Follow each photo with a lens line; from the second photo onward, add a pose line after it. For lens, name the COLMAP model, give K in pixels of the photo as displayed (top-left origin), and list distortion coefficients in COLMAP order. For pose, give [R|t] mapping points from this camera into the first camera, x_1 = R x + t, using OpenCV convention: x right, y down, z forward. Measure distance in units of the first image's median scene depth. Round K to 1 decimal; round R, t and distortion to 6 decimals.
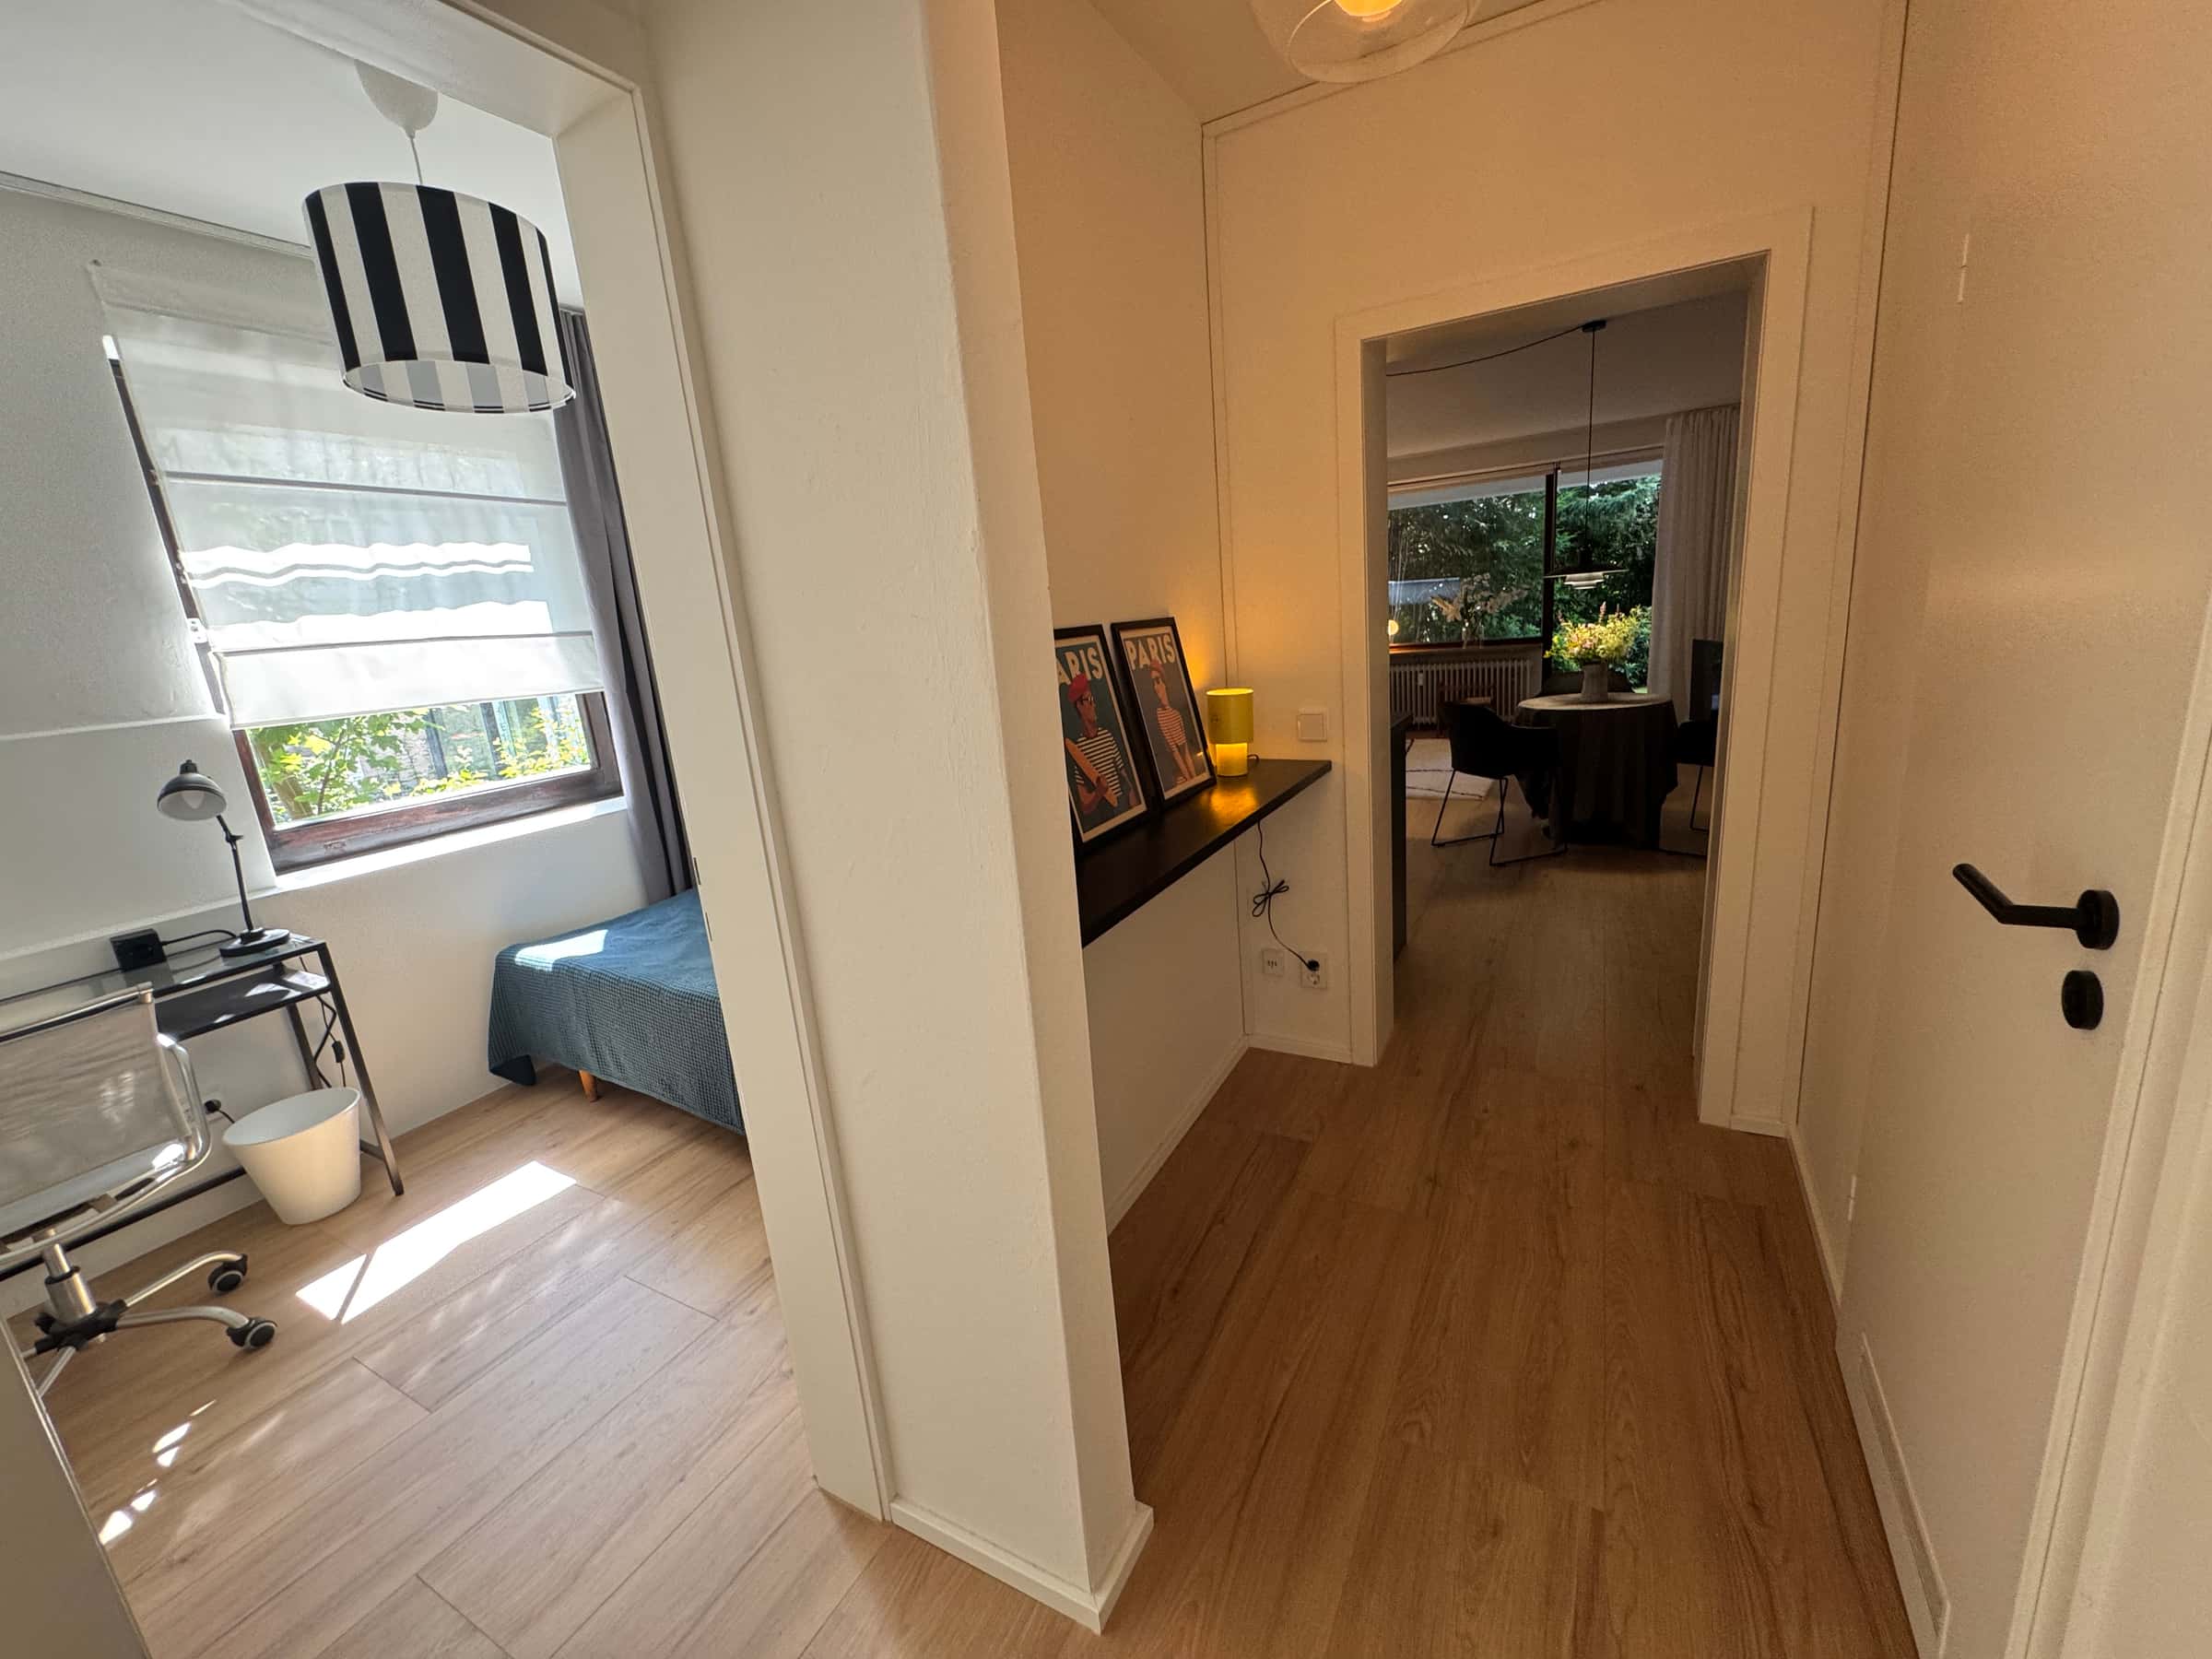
lens RADIAL K [[876.3, 0, 1106.0], [0, 876.3, 829.5], [0, 0, 1]] dist [0.002315, 0.000340]
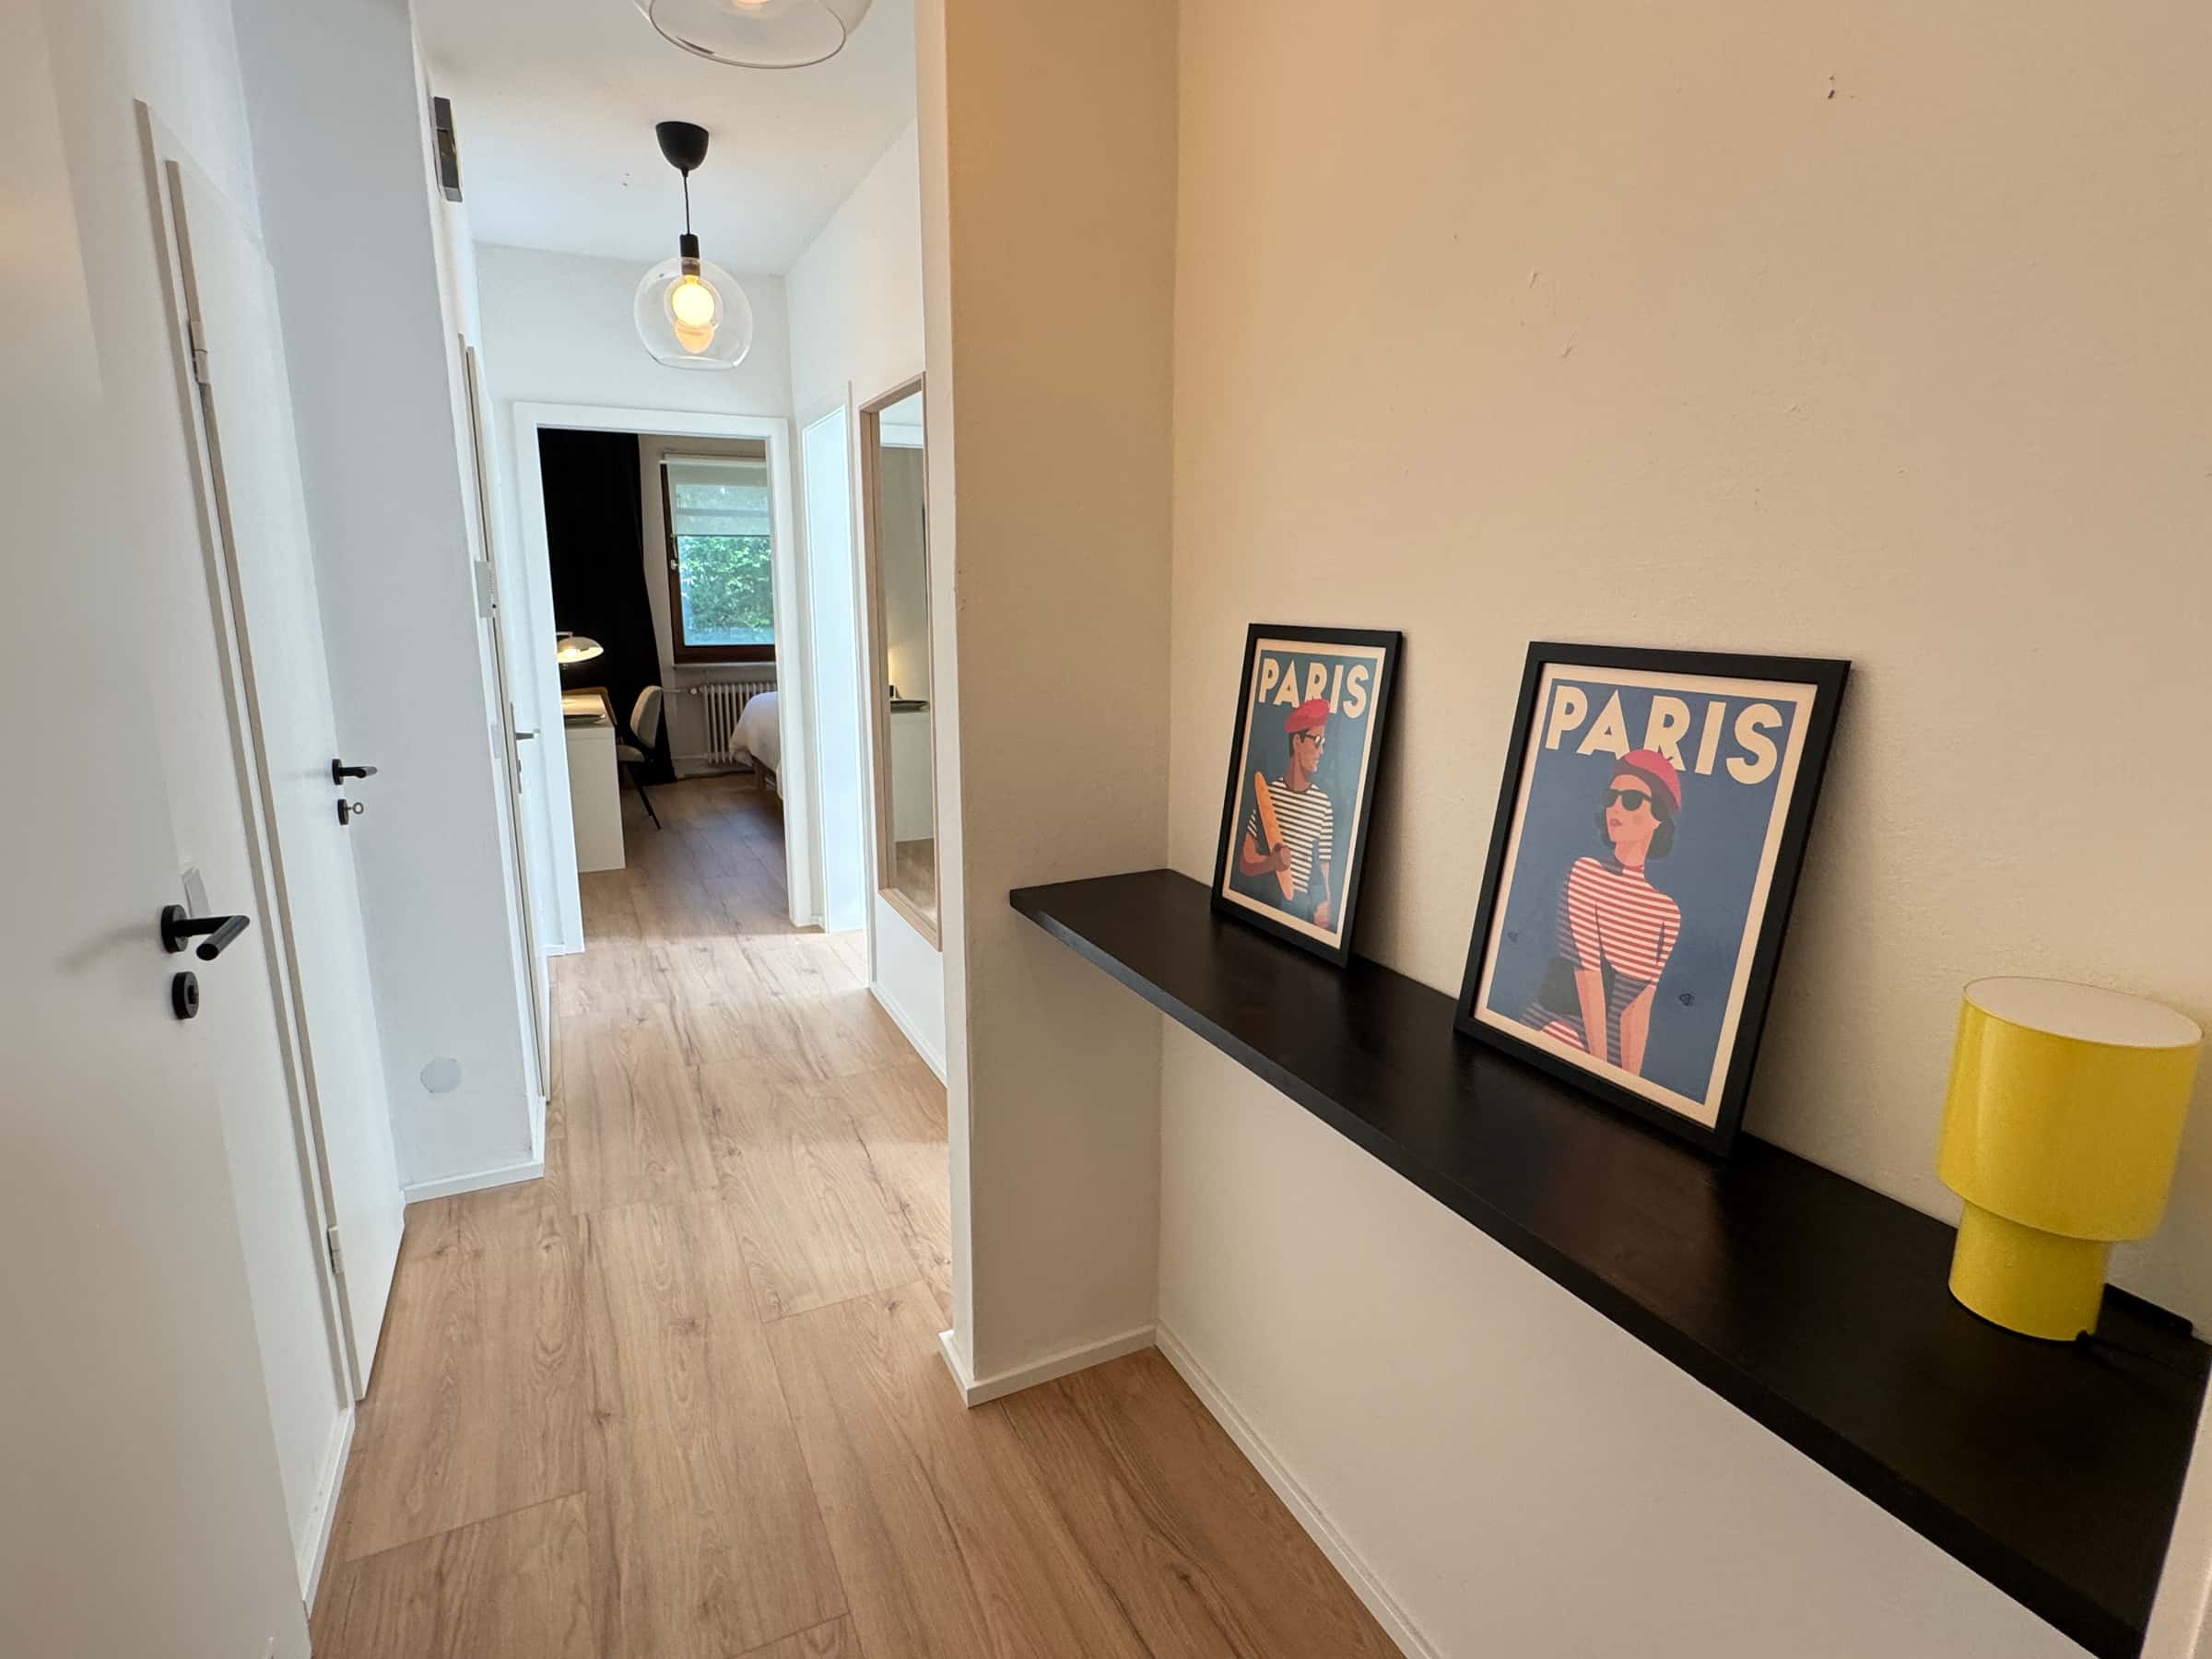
lens RADIAL K [[1136.2, 0, 1106.0], [0, 1136.2, 829.5], [0, 0, 1]] dist [-0.001870, -0.000517]
pose [[-0.580356, 0.231602, -0.780735, 0.774108], [-0.171246, 0.902564, 0.395037, -0.404006], [0.796155, 0.362959, -0.484147, 1.329067]]
